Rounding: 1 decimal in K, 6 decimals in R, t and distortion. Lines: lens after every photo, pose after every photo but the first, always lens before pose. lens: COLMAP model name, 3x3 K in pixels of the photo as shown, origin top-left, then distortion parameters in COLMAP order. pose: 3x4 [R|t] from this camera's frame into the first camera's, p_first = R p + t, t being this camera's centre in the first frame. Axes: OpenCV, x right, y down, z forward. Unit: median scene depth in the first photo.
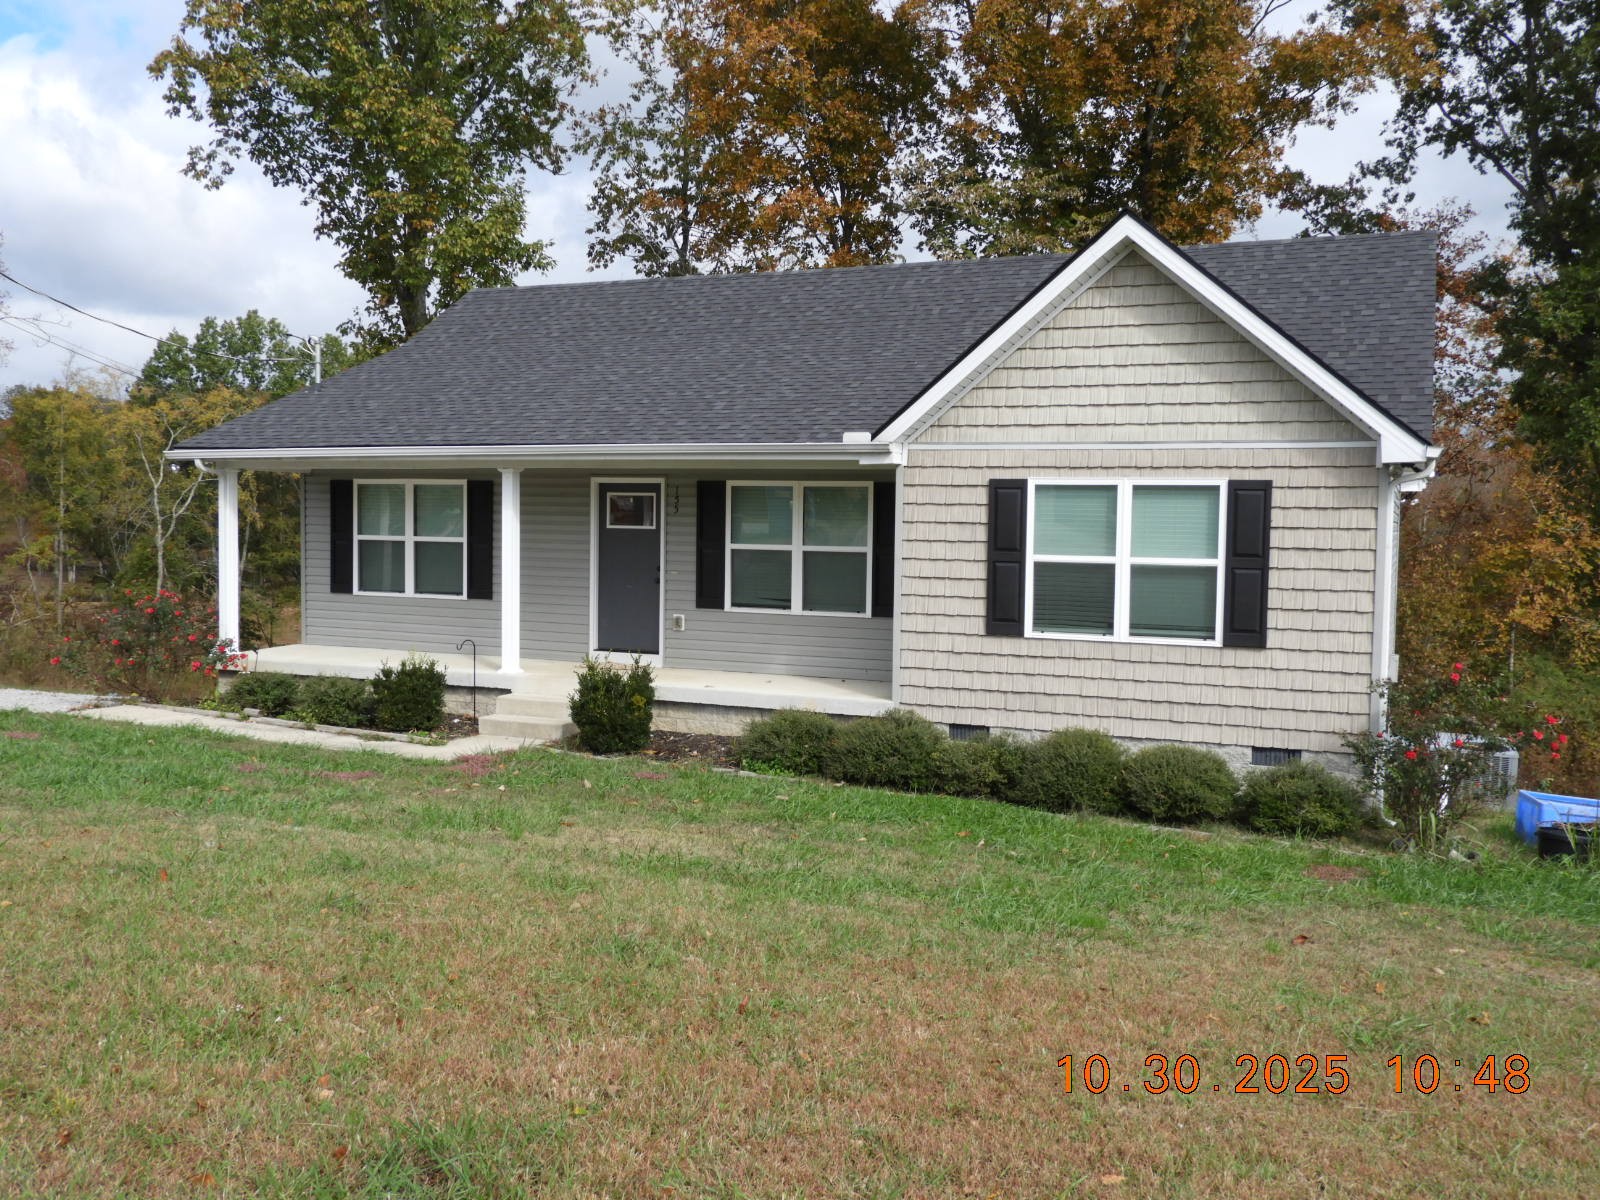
lens RADIAL K [[1417.3, 0, 802.3], [0, 1417.3, 598.2], [0, 0, 1]] dist [0.000037, 0.000557]
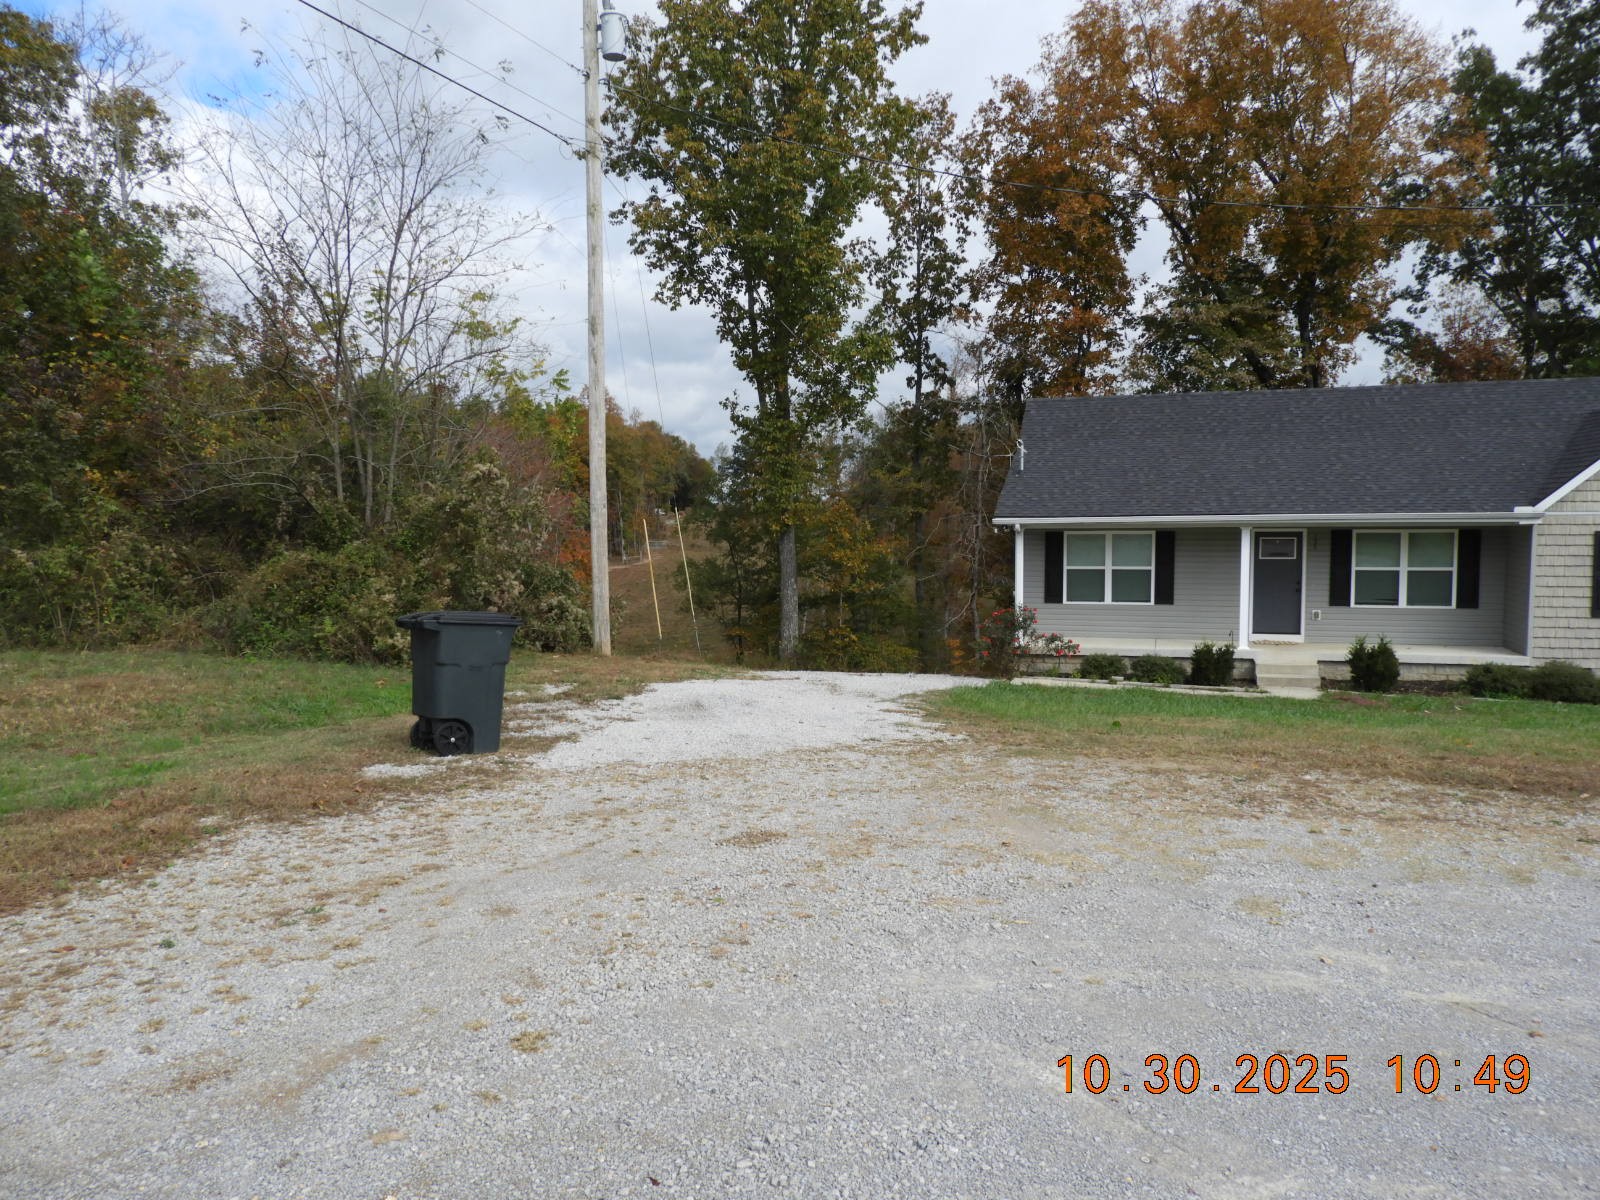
lens RADIAL K [[1131.8, 0, 803.1], [0, 1131.8, 599.5], [0, 0, 1]] dist [0.013940, -0.017524]
pose [[0.992620, -0.034773, 0.116171, -1.049028], [0.032350, 0.999219, 0.022681, -0.063159], [-0.116869, -0.018756, 0.992970, -0.319225]]
